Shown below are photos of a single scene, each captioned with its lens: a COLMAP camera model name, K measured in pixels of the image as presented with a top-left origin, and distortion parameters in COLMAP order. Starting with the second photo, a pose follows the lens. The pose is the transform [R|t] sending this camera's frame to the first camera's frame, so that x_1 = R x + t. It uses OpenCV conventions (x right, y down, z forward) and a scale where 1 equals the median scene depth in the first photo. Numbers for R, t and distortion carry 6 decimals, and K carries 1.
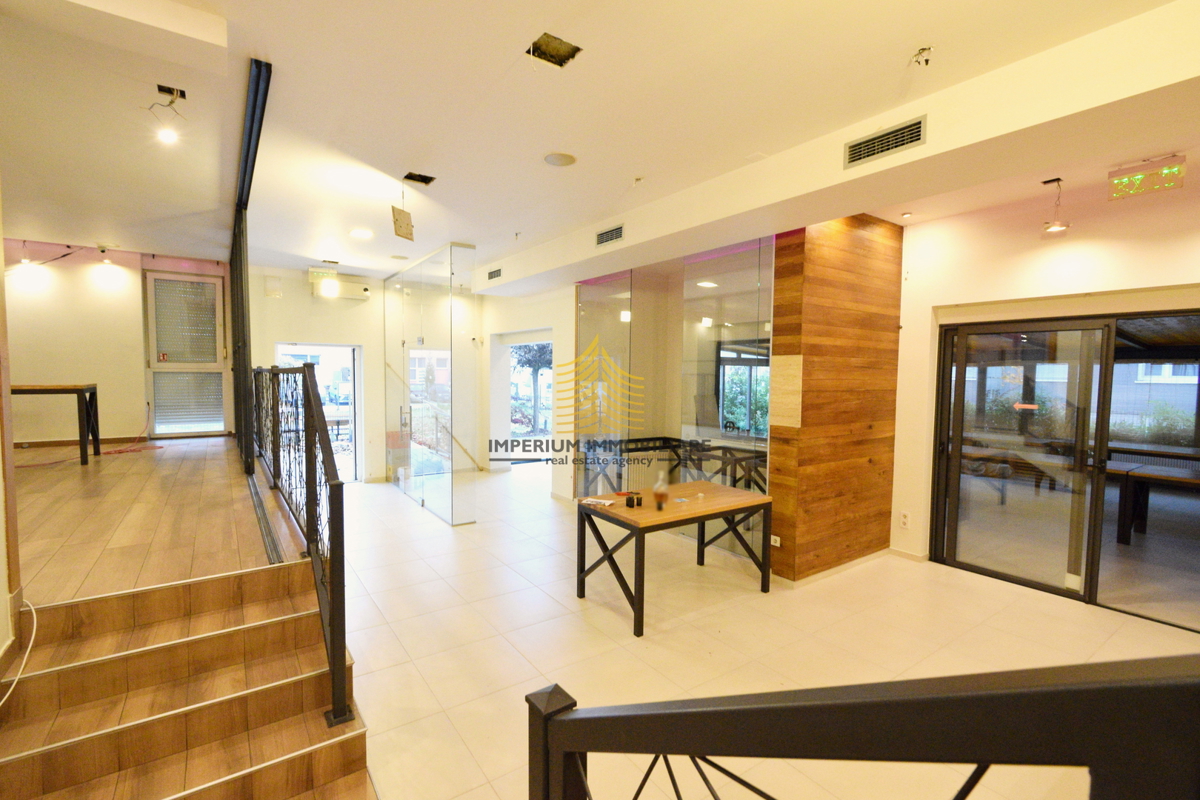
lens RADIAL K [[522.4, 0, 590.2], [0, 522.4, 402.5], [0, 0, 1]] dist [0.001307, 0.000143]
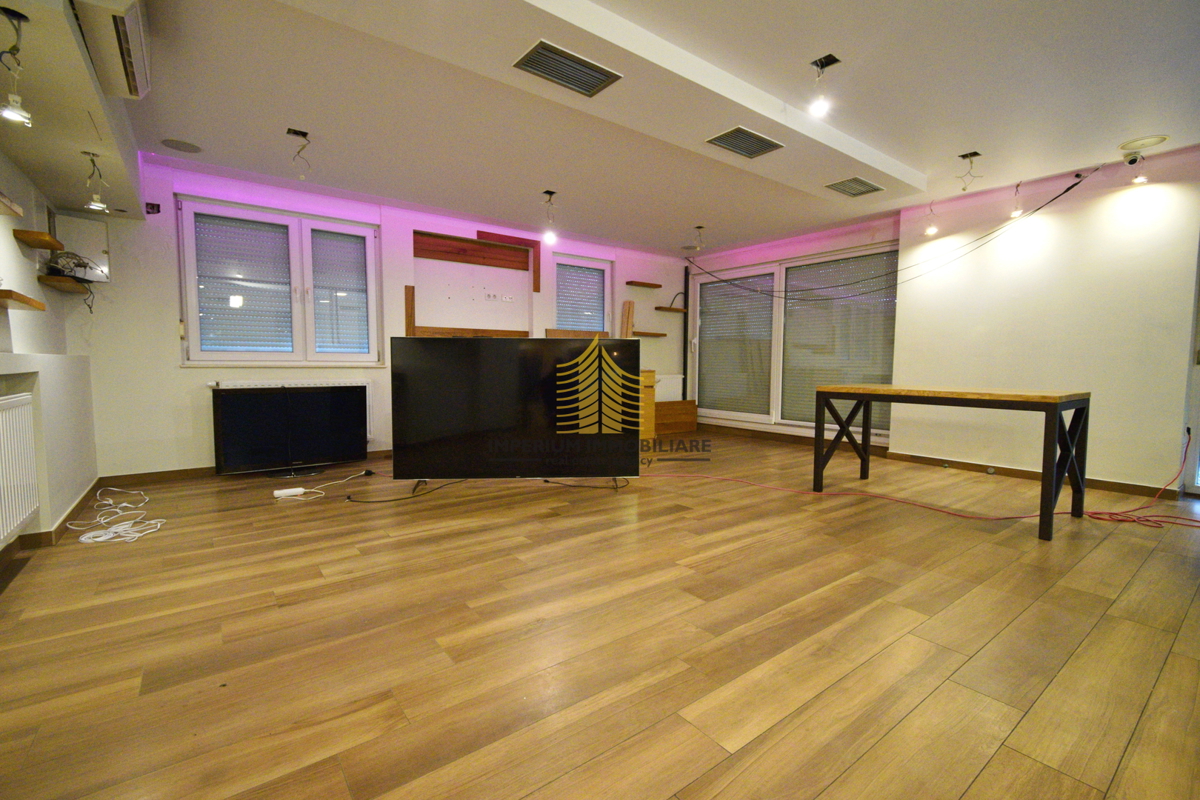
lens RADIAL K [[522.4, 0, 587.4], [0, 522.4, 401.6], [0, 0, 1]] dist [0.001307, 0.000143]
pose [[0.044015, 0.068393, -0.996687, -0.398976], [-0.063085, 0.995853, 0.065550, -0.022112], [0.997037, 0.059991, 0.048147, 0.424777]]
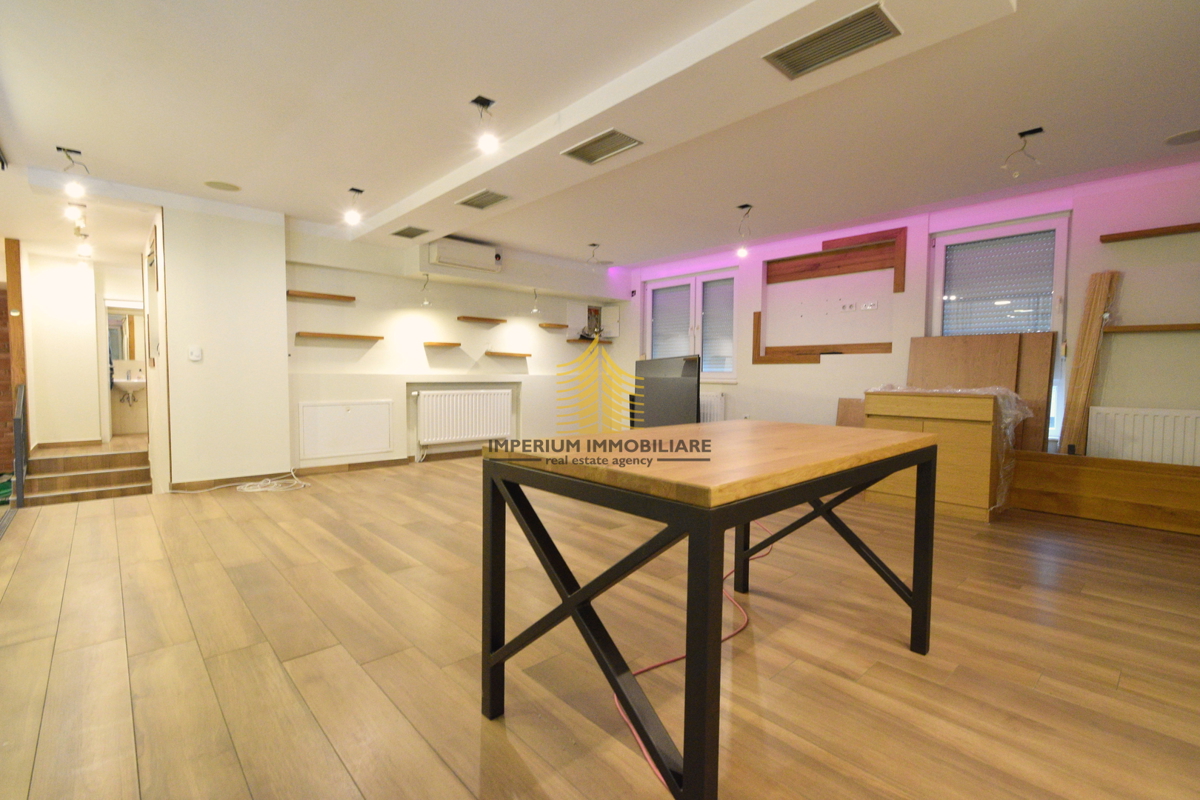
lens RADIAL K [[522.4, 0, 597.2], [0, 522.4, 399.9], [0, 0, 1]] dist [0.001307, 0.000143]
pose [[-0.986944, -0.007499, -0.160890, -0.927747], [-0.024402, 0.994347, 0.103341, -0.077245], [0.159205, 0.105918, -0.981547, 1.217651]]
